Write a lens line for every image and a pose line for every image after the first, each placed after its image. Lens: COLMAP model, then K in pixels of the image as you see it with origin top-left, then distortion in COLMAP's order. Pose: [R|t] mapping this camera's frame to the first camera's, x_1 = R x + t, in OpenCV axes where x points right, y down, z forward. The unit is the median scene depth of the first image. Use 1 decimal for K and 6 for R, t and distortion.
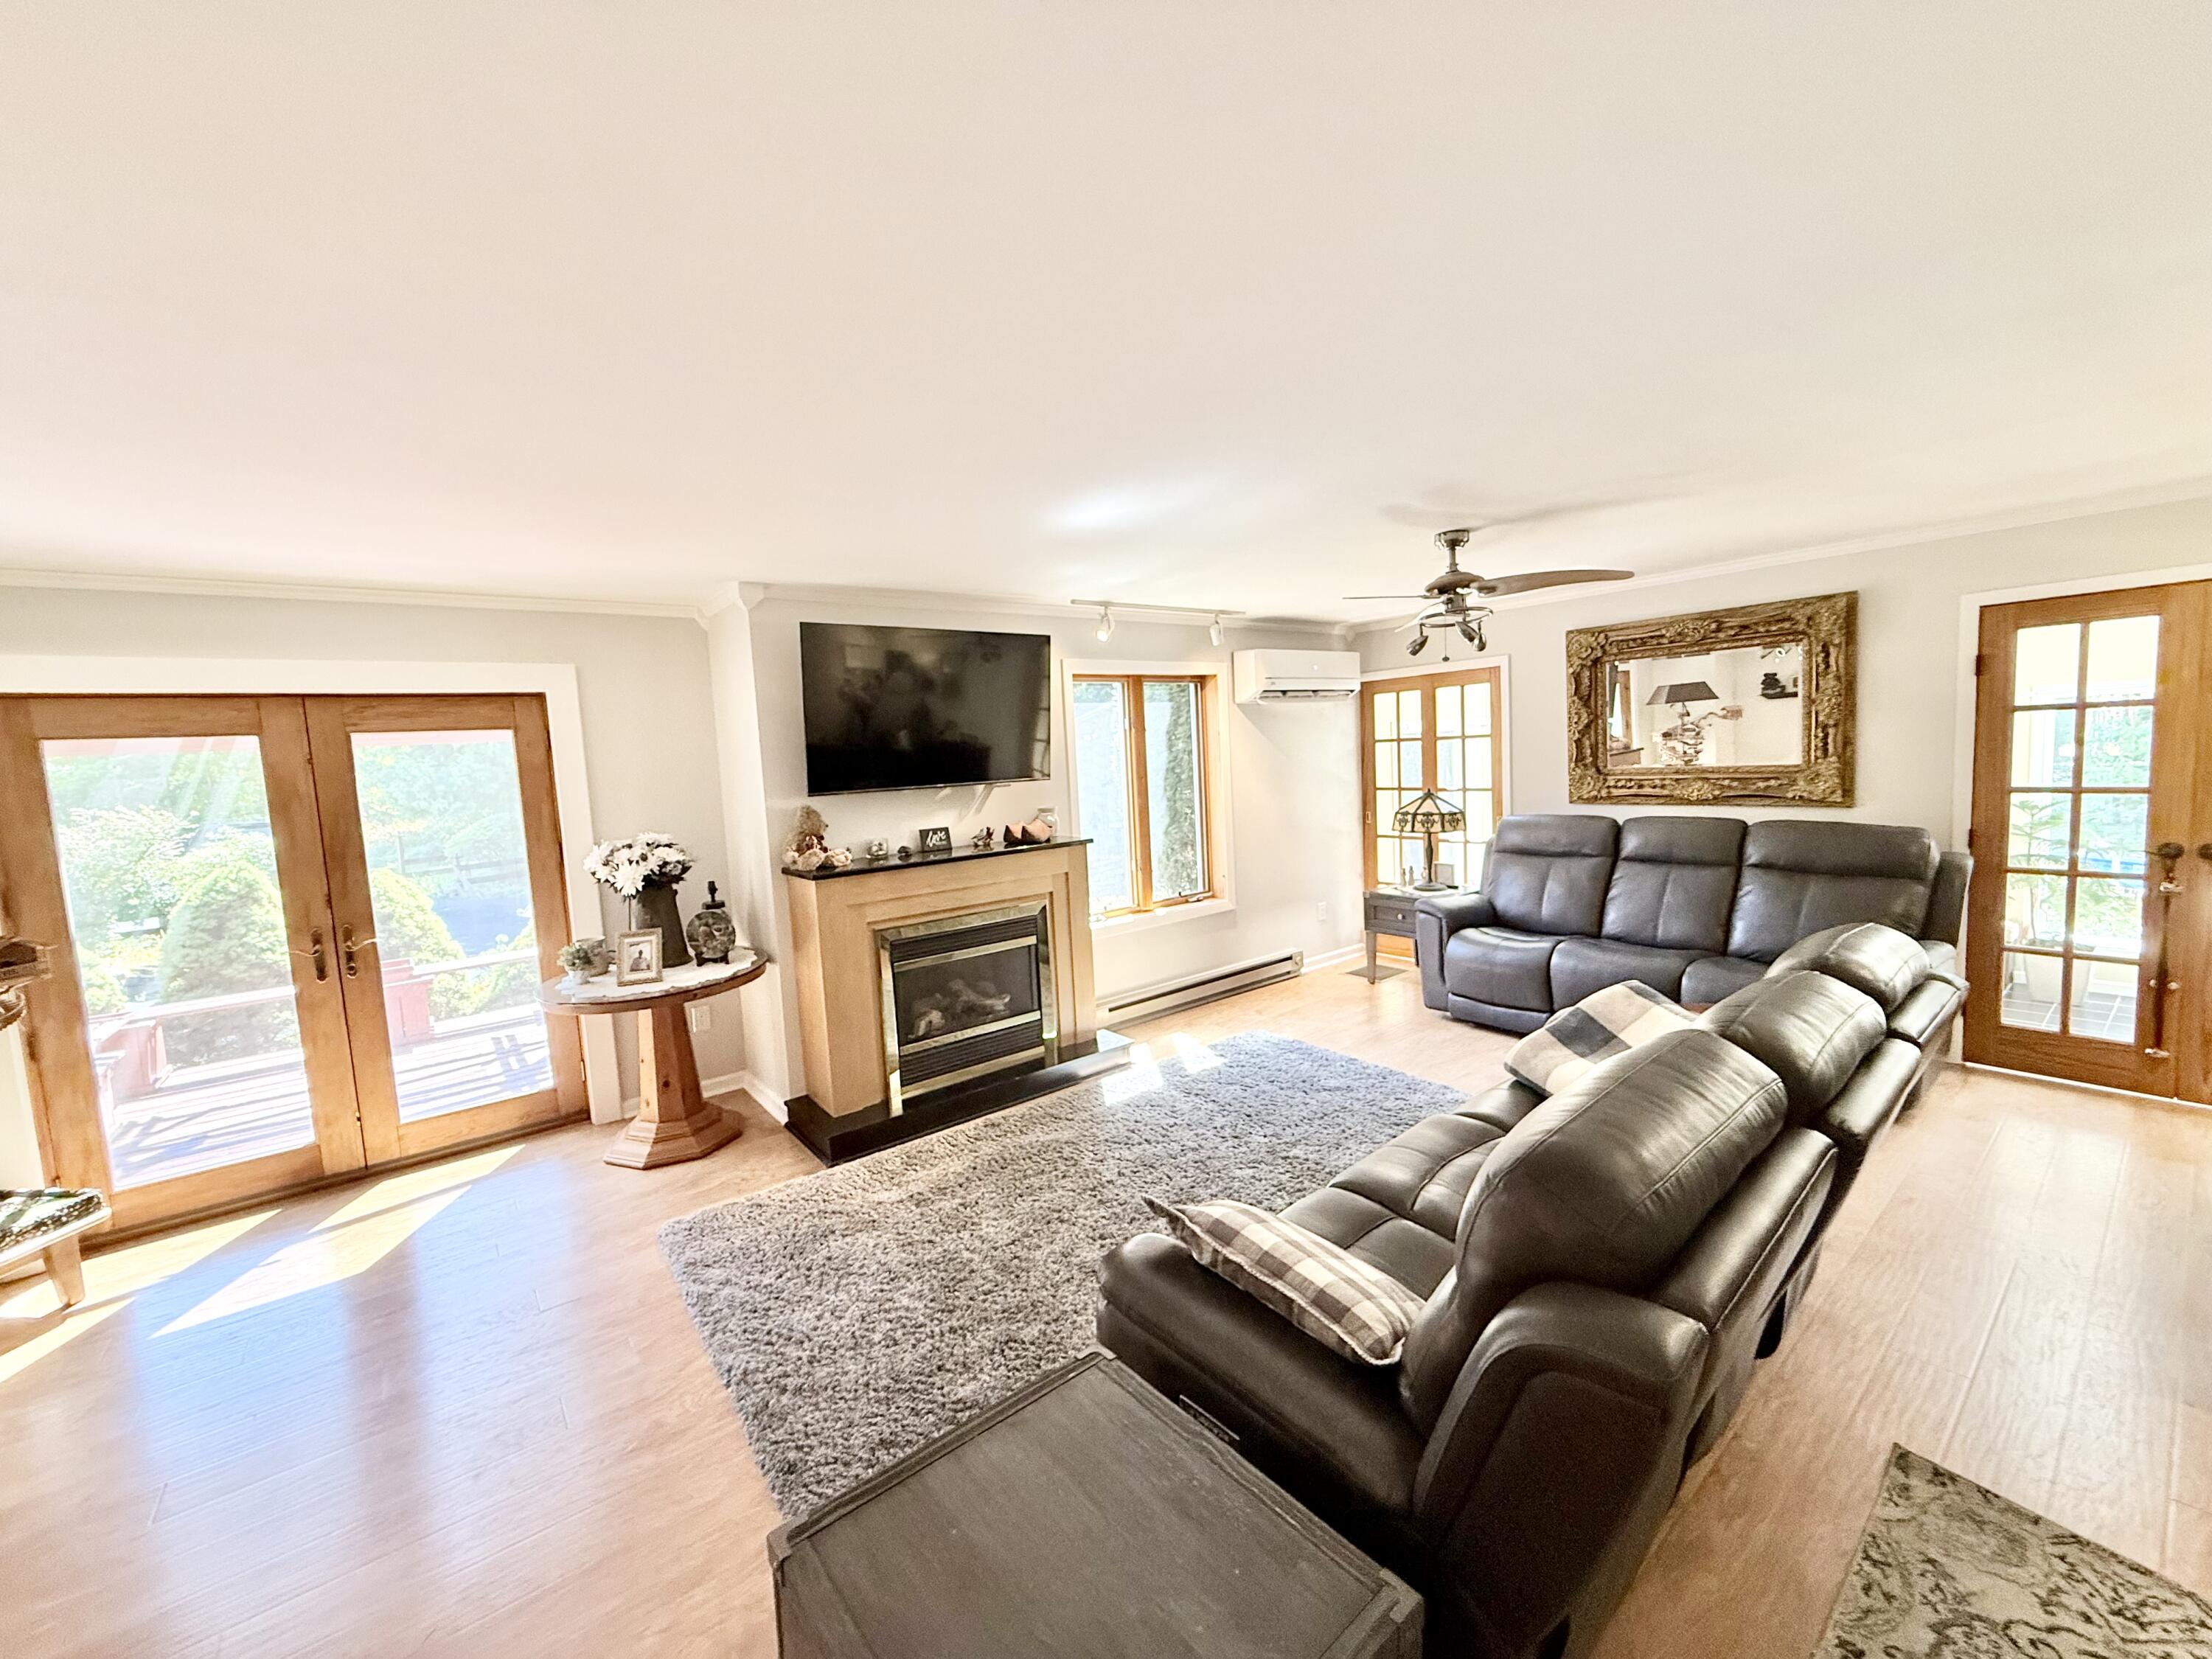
lens RADIAL K [[876.7, 0, 1106.4], [0, 876.7, 825.5], [0, 0, 1]] dist [-0.001729, -0.000081]
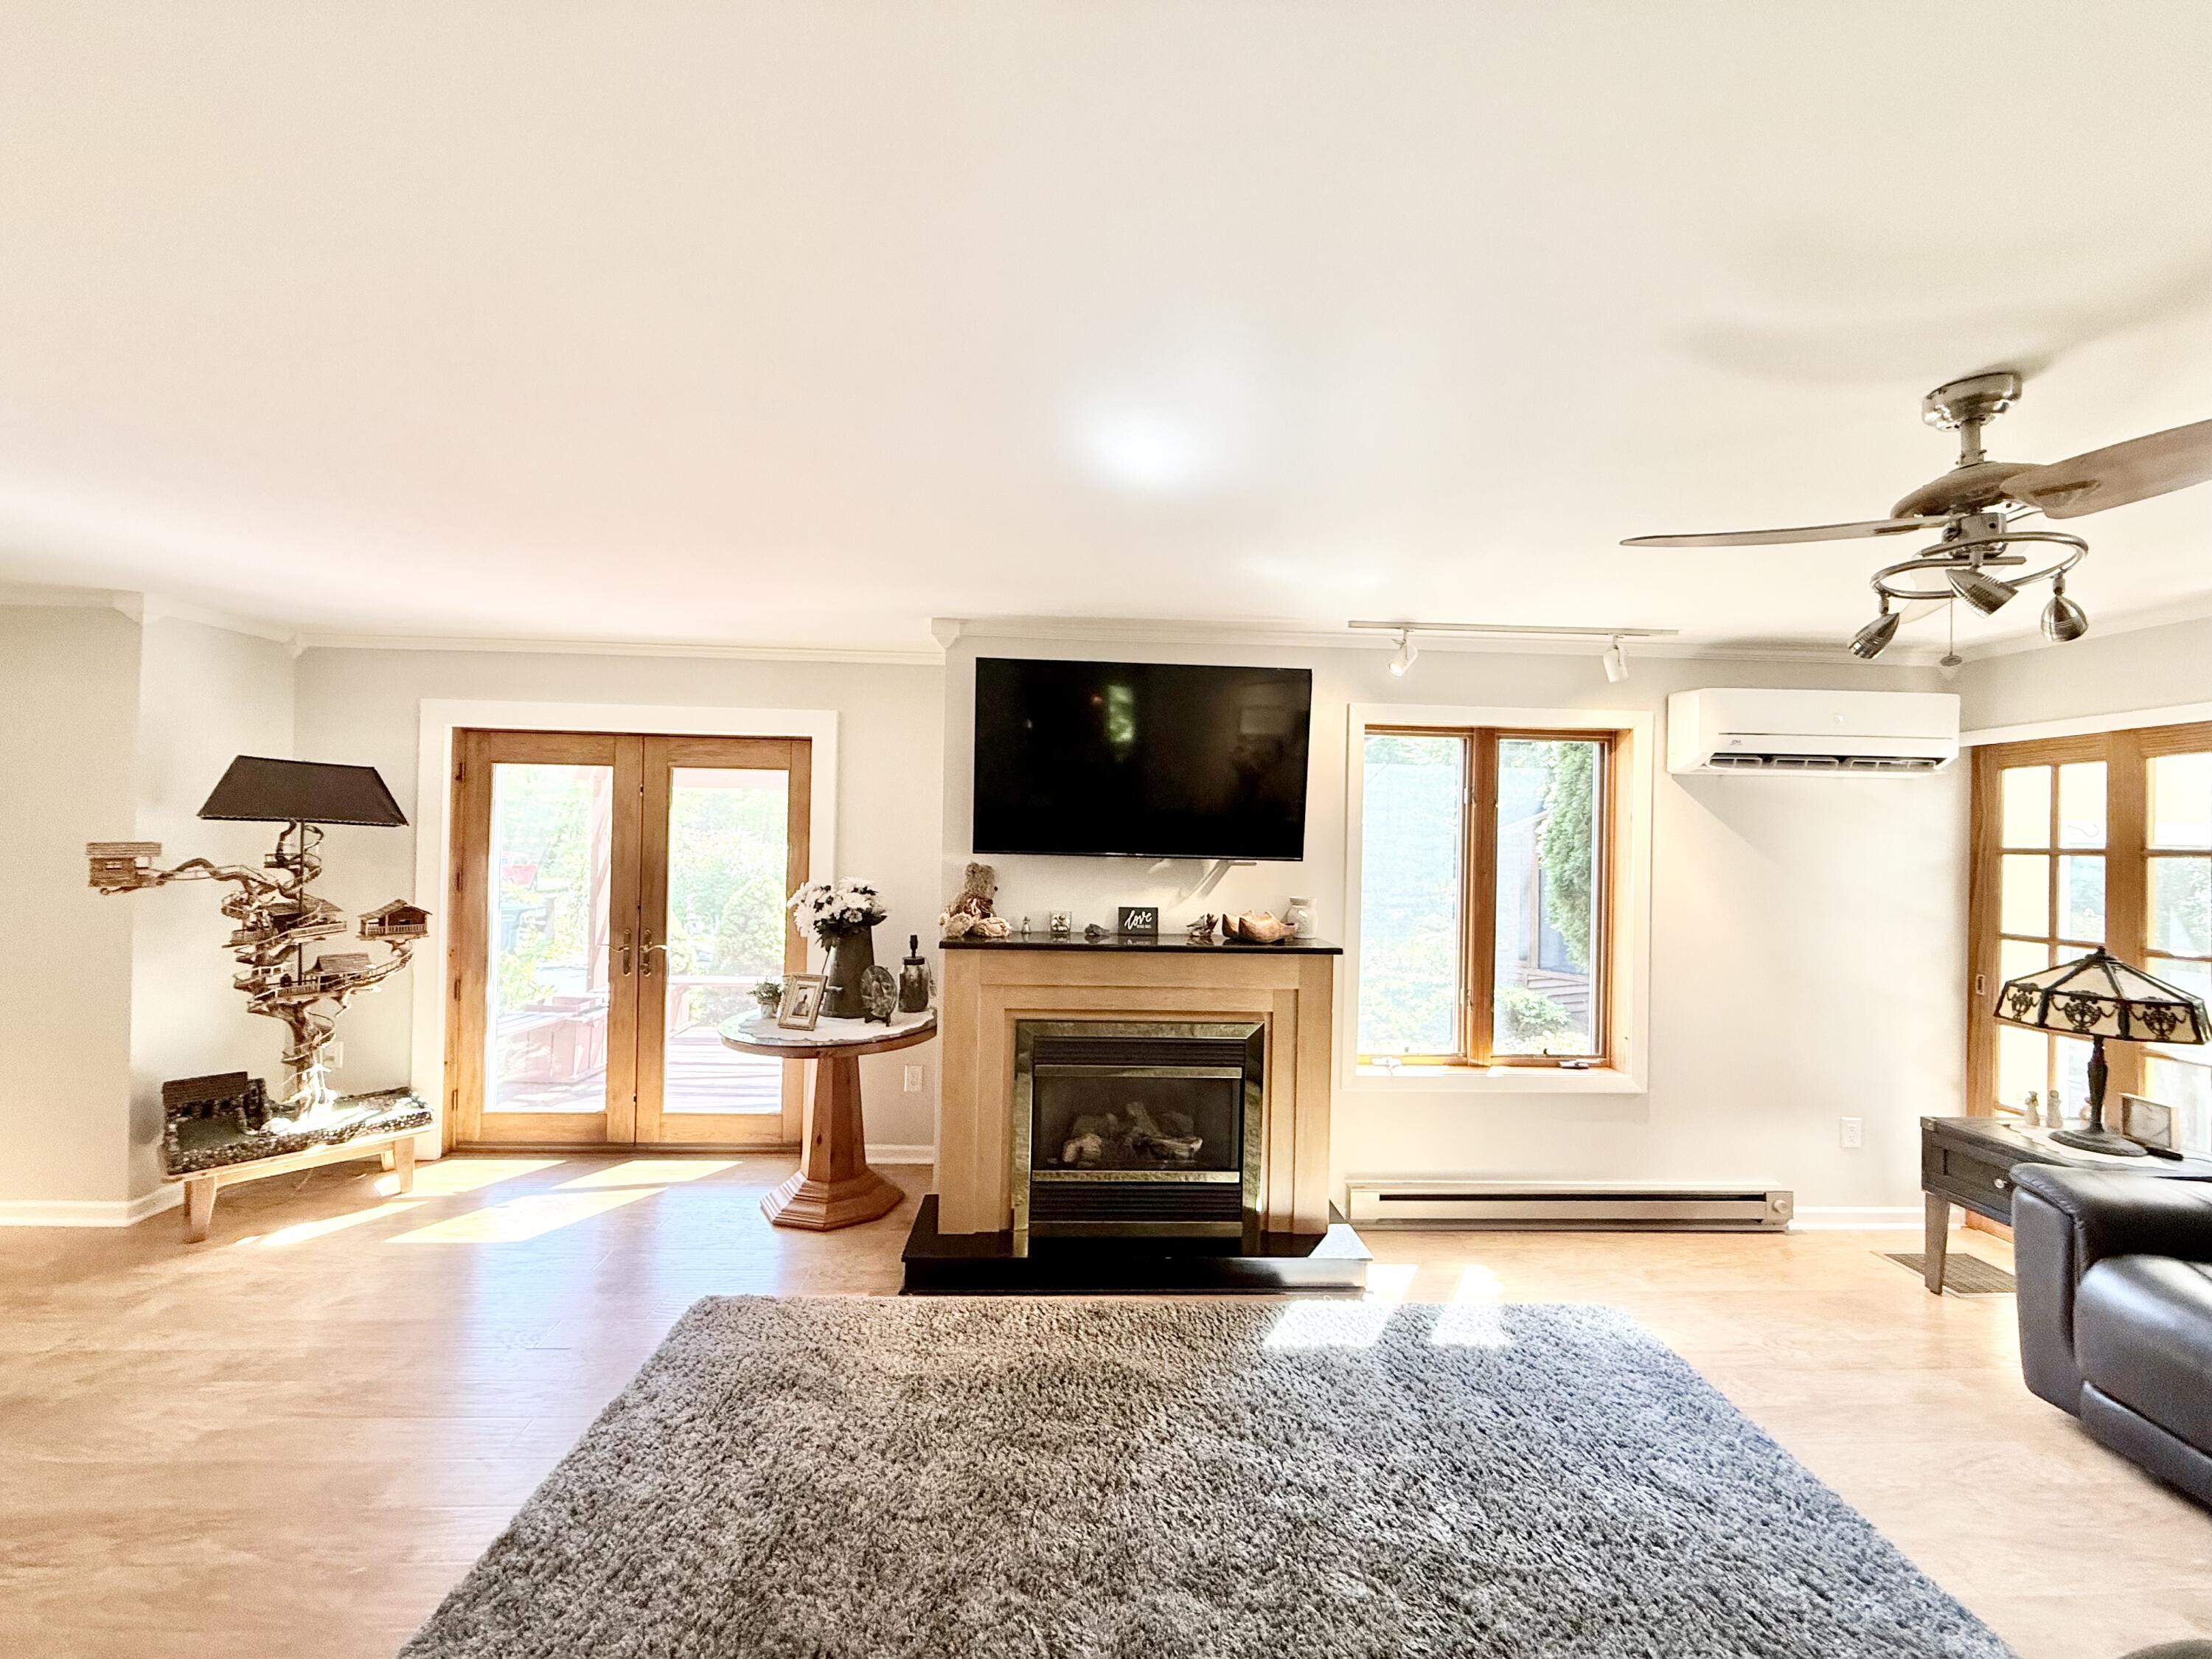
lens RADIAL K [[876.7, 0, 1104.1], [0, 876.7, 827.7], [0, 0, 1]] dist [-0.001729, -0.000081]
pose [[0.812533, 0.061423, -0.579671, 0.244045], [-0.113730, 0.992027, -0.054300, -0.022370], [0.571713, 0.110046, 0.813040, 0.313547]]
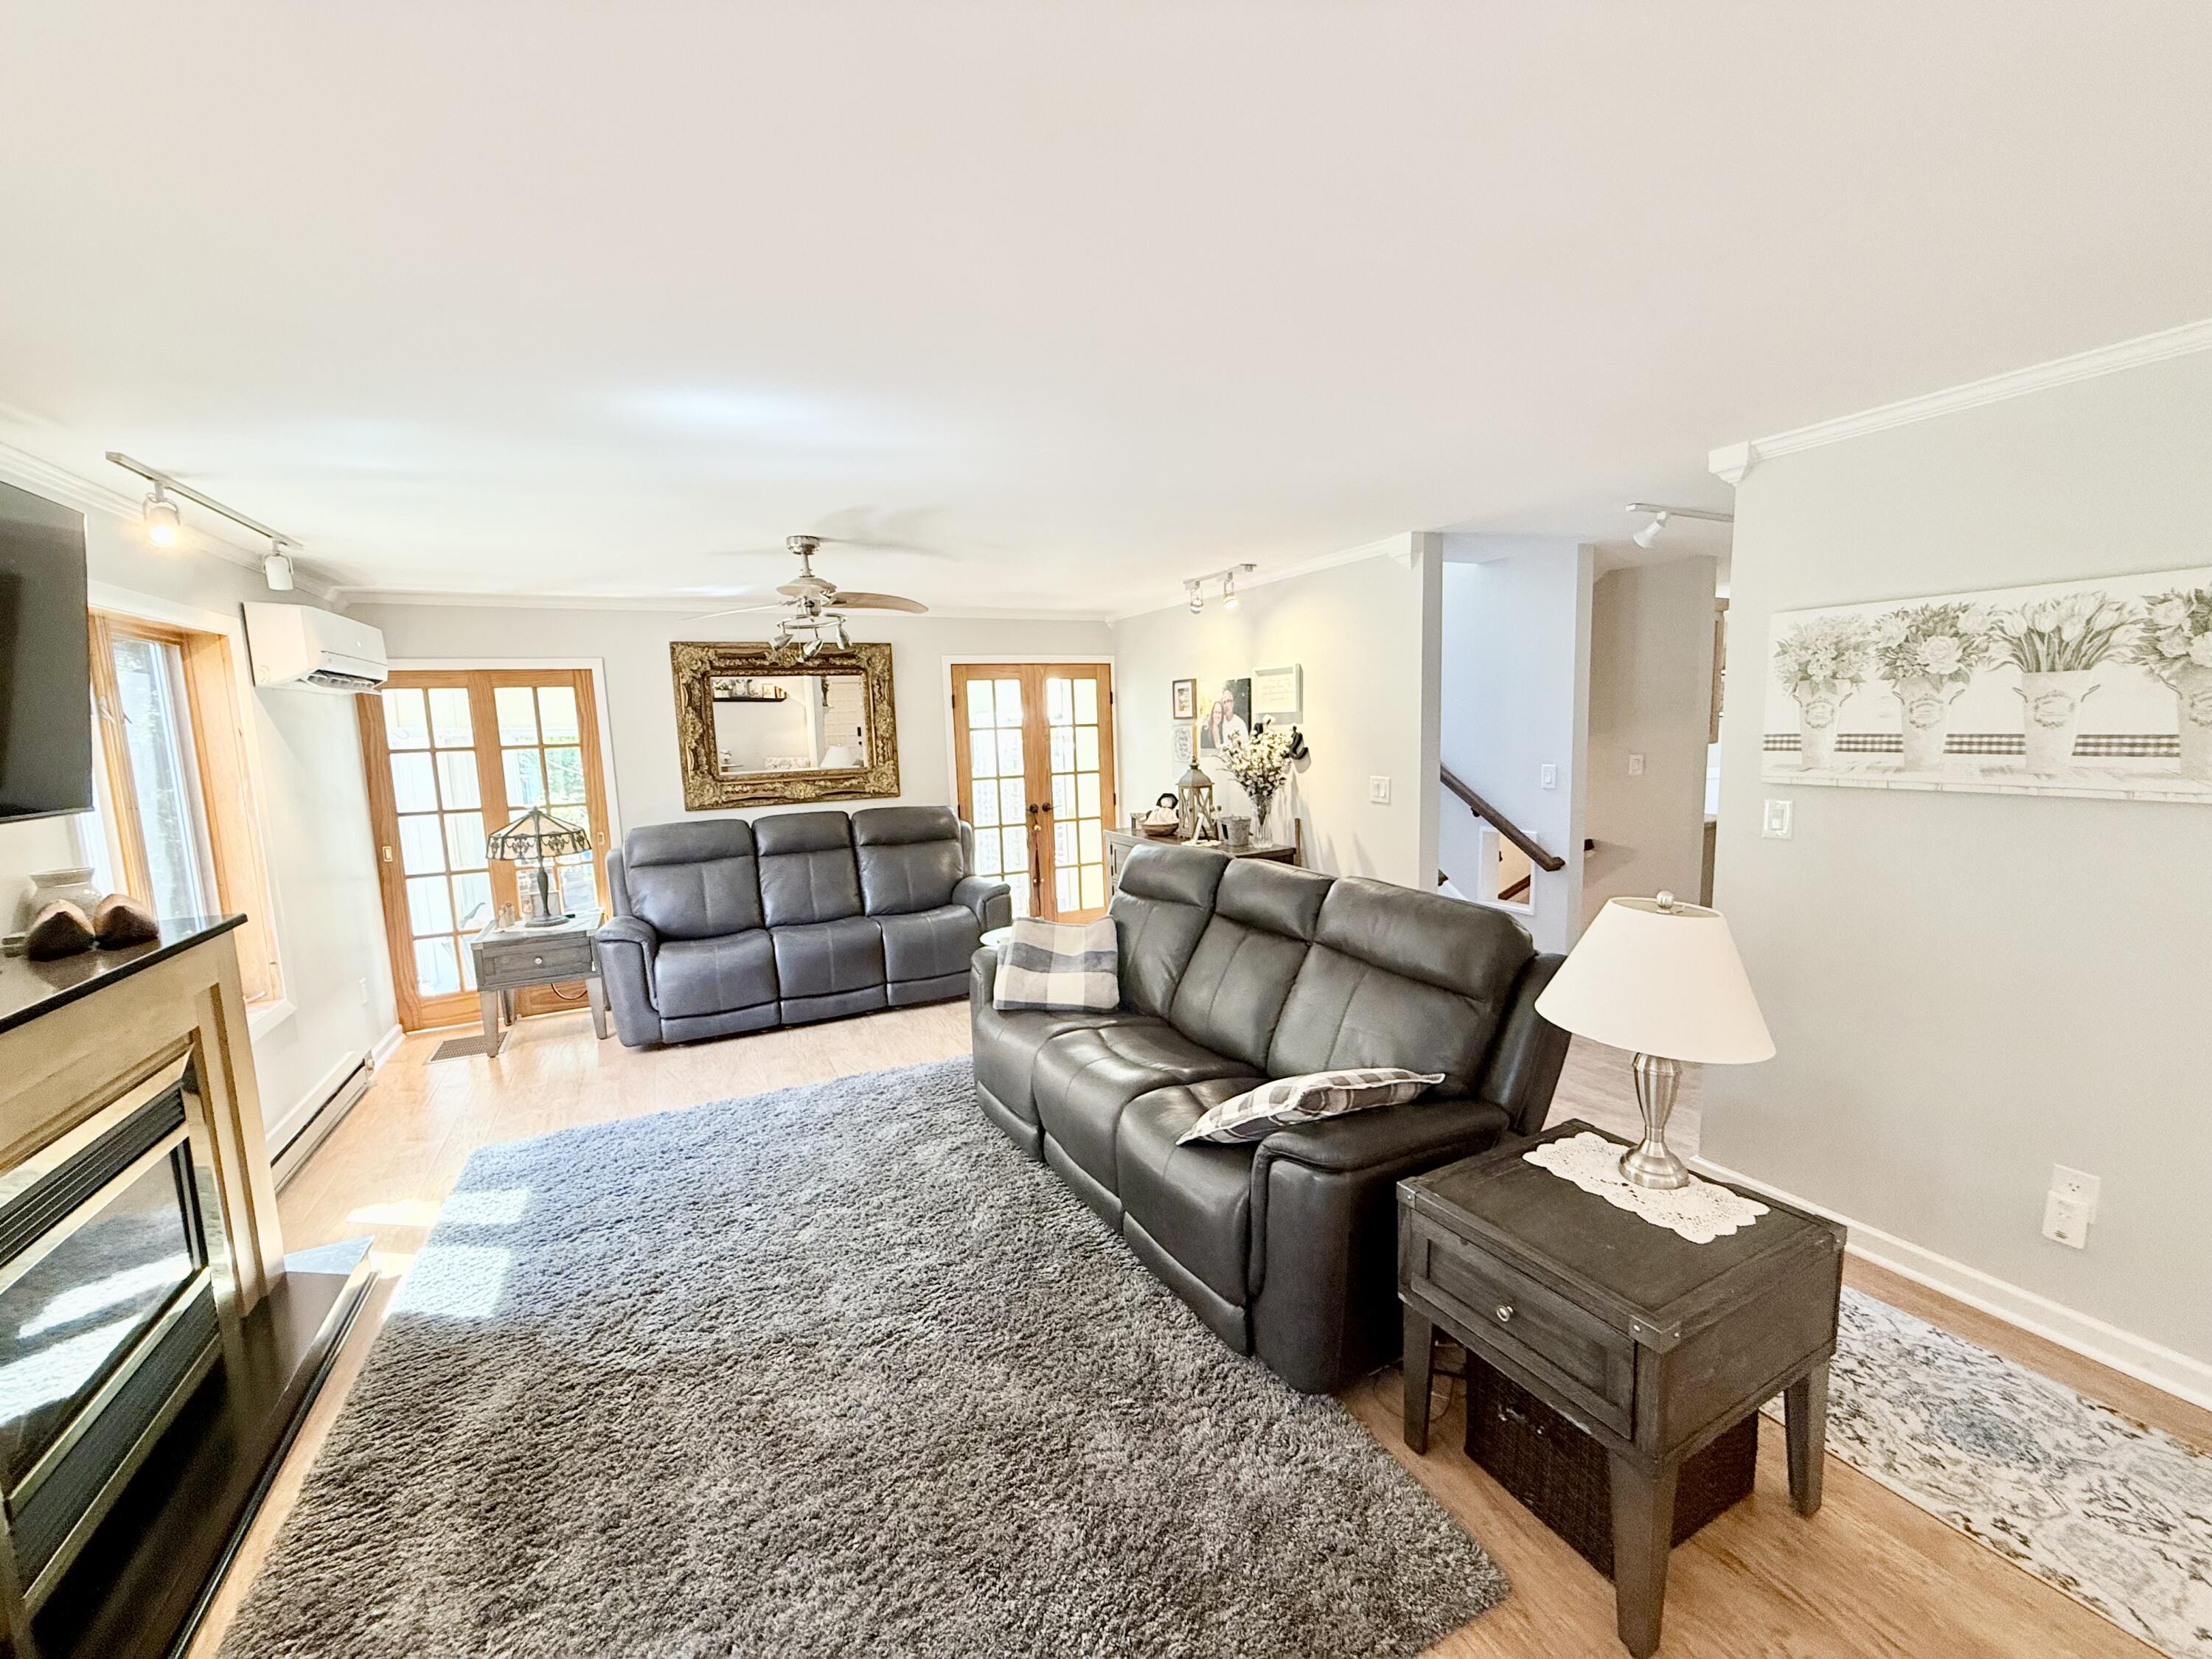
lens RADIAL K [[876.7, 0, 1097.0], [0, 876.7, 830.2], [0, 0, 1]] dist [-0.001729, -0.000081]
pose [[0.211668, -0.077097, 0.974296, -0.447043], [0.103448, 0.993051, 0.056107, -0.013087], [-0.971851, 0.088913, 0.218172, 0.379603]]
